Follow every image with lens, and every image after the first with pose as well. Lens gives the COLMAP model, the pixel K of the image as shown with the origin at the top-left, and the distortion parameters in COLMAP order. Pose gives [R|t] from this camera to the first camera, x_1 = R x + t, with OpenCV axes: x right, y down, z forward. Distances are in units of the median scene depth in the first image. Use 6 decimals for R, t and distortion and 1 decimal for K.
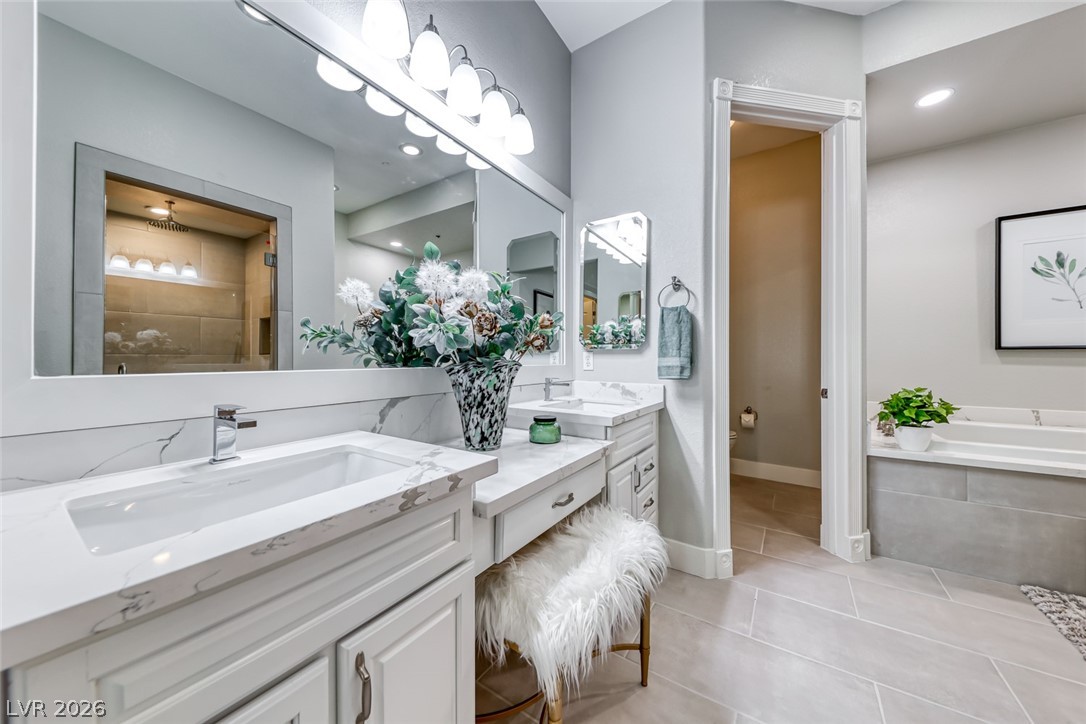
lens RADIAL K [[374.3, 0, 543.8], [0, 374.3, 363.2], [0, 0, 1]] dist [0.012348, -0.001093]
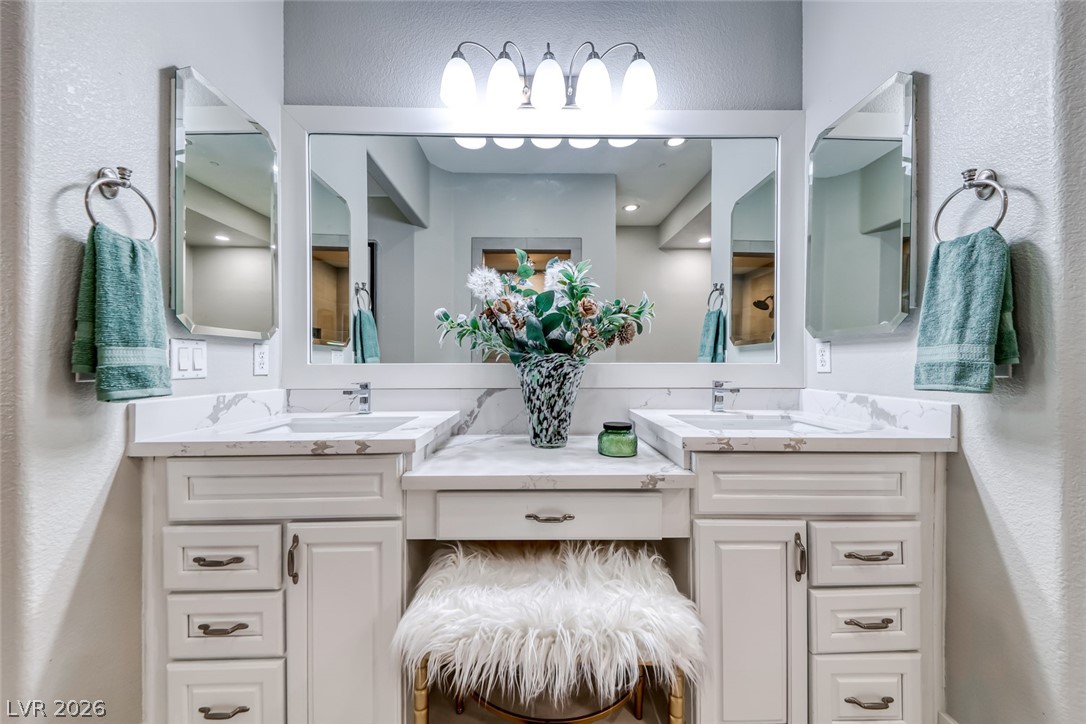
lens RADIAL K [[374.3, 0, 537.1], [0, 374.3, 368.8], [0, 0, 1]] dist [0.012348, -0.001093]
pose [[0.561684, 0.006251, -0.827328, 0.591246], [-0.007981, 0.999966, 0.002138, 0.023102], [0.827314, 0.005402, 0.561714, 0.399702]]
